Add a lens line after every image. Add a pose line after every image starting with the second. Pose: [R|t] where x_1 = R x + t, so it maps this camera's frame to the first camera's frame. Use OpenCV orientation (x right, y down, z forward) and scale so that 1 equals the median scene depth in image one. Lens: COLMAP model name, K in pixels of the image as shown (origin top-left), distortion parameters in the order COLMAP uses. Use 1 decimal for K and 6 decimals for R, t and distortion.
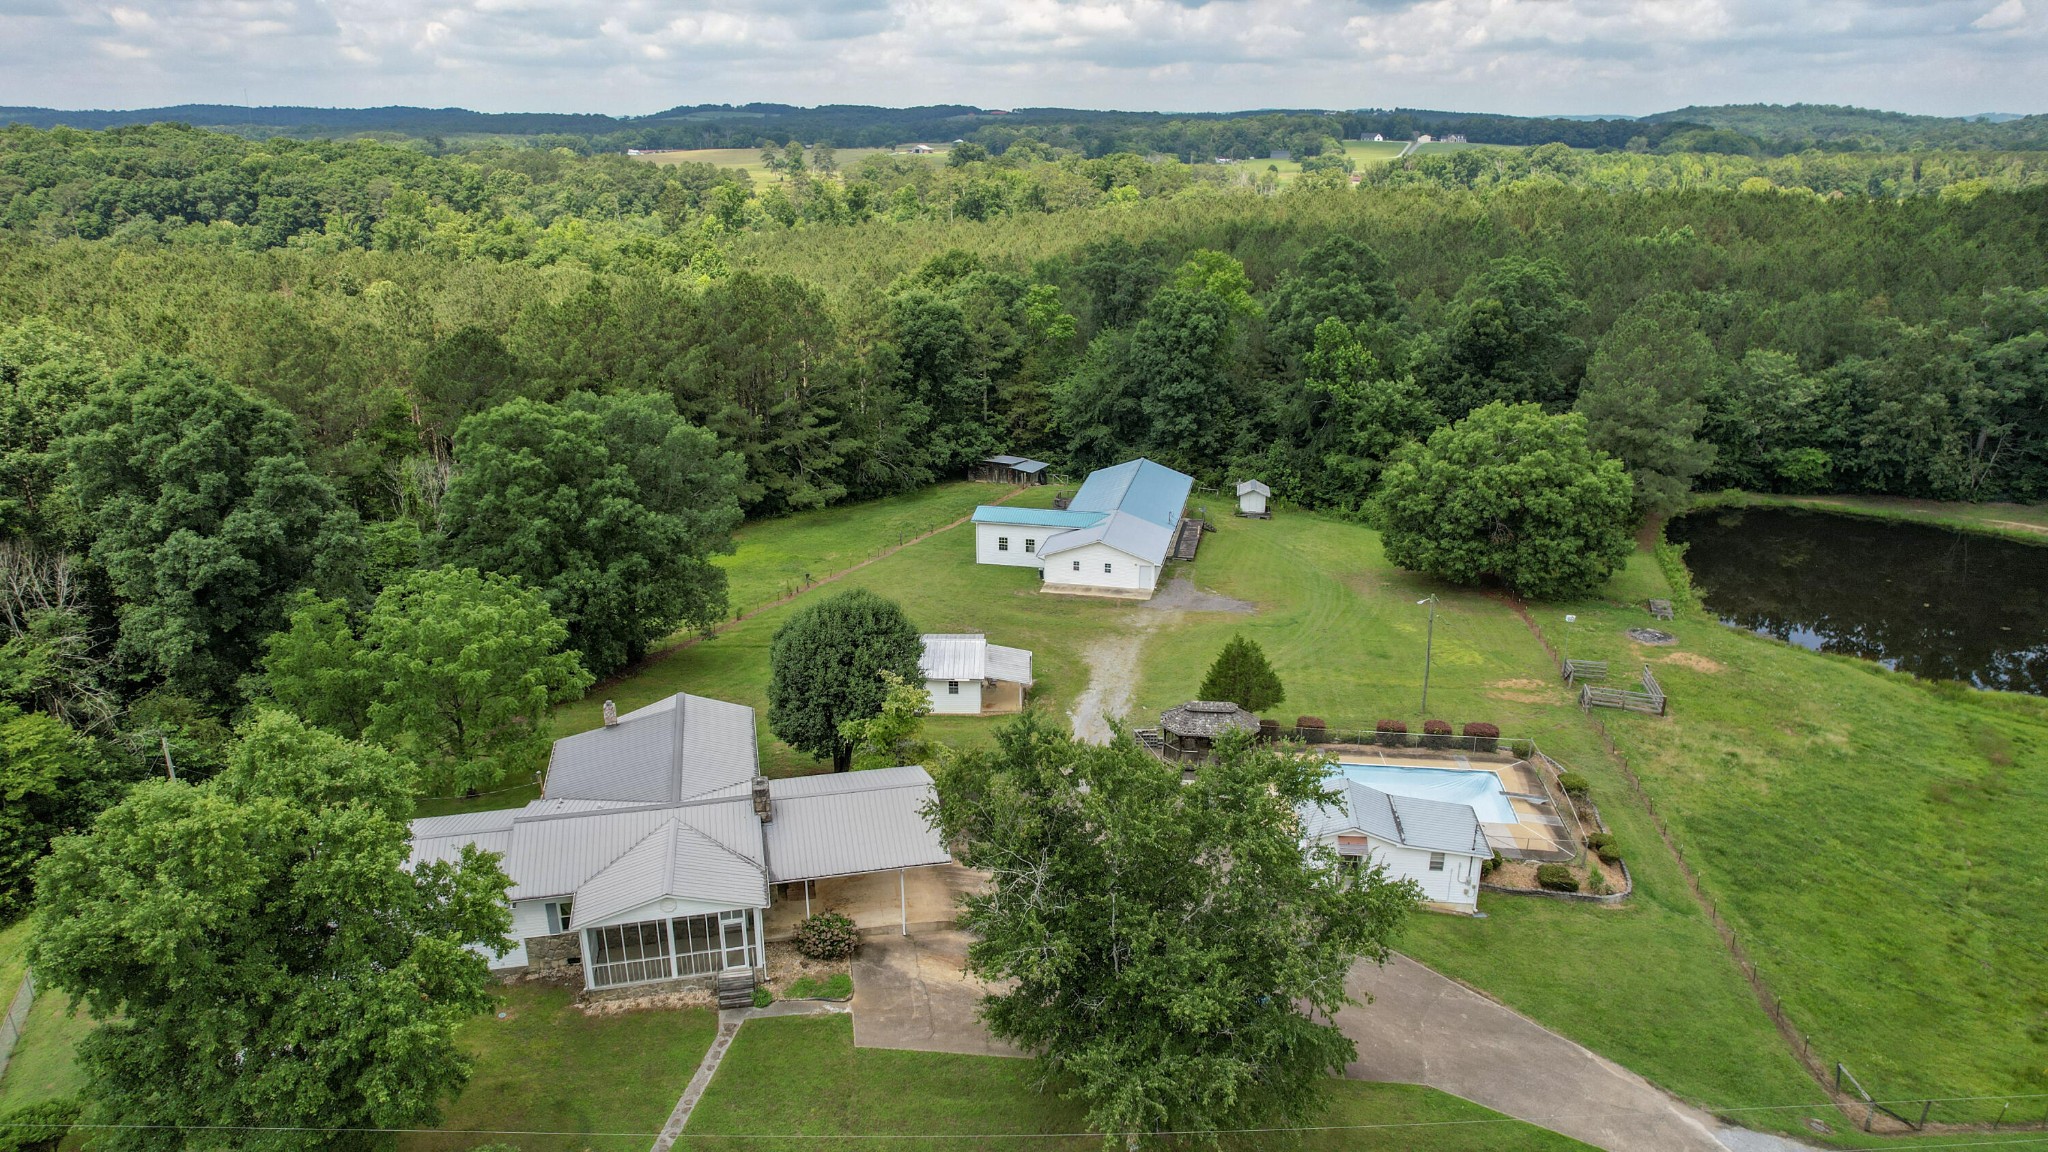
lens RADIAL K [[1305.4, 0, 1024.0], [0, 1305.4, 576.0], [0, 0, 1]] dist [-0.061045, 0.049703]
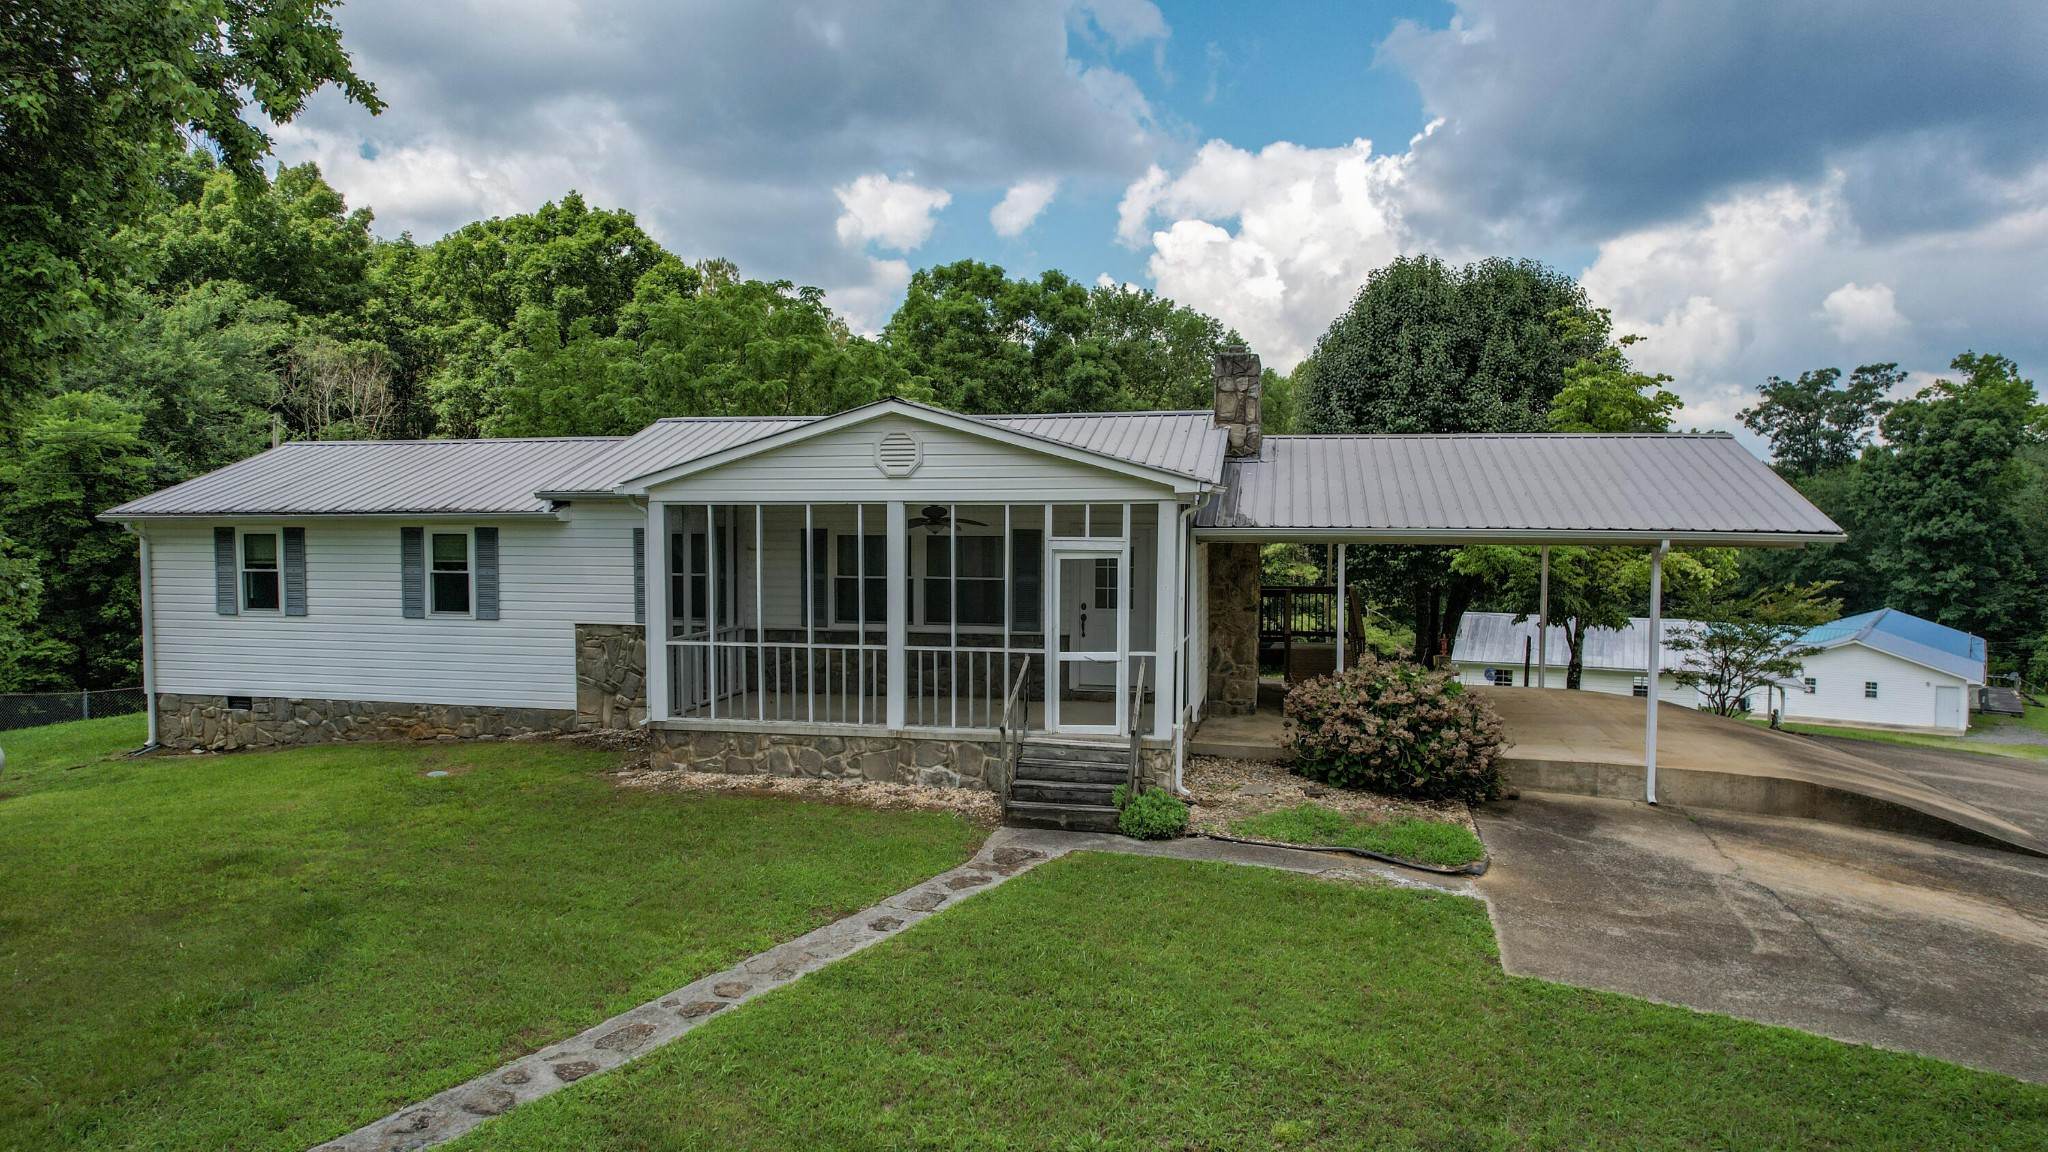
lens RADIAL K [[1305.4, 0, 1024.0], [0, 1305.4, 576.0], [0, 0, 1]] dist [-0.061045, 0.049703]
pose [[0.909253, 0.021517, -0.415688, -0.103959], [-0.139022, 0.957014, -0.254552, 0.328976], [0.392343, 0.289242, 0.873159, 0.679846]]
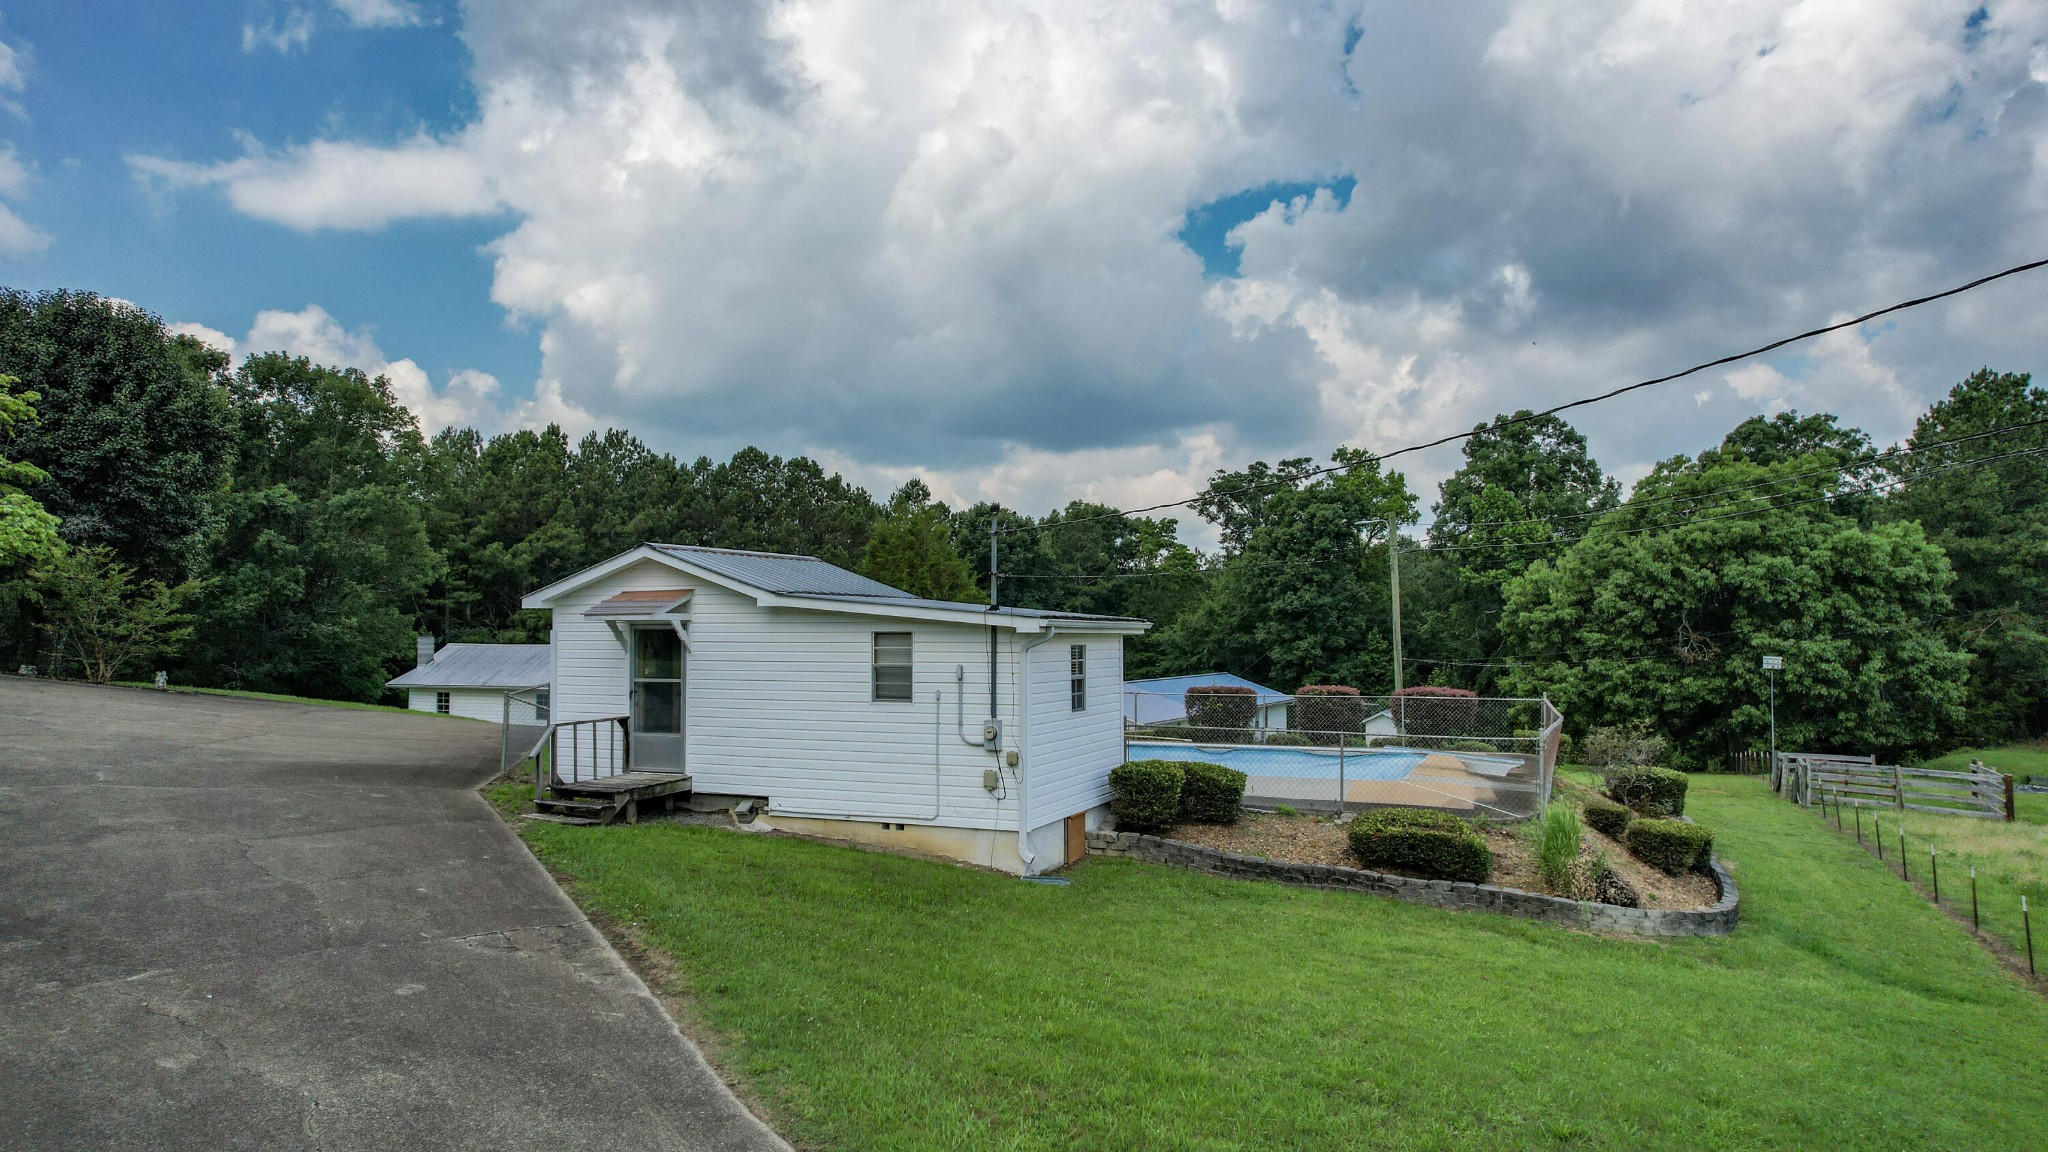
lens RADIAL K [[1305.4, 0, 1024.0], [0, 1305.4, 576.0], [0, 0, 1]] dist [-0.061045, 0.049703]
pose [[0.963820, -0.012063, -0.266282, 0.476869], [-0.086104, 0.931332, -0.353845, 0.339322], [0.252266, 0.363970, 0.896598, 0.820659]]
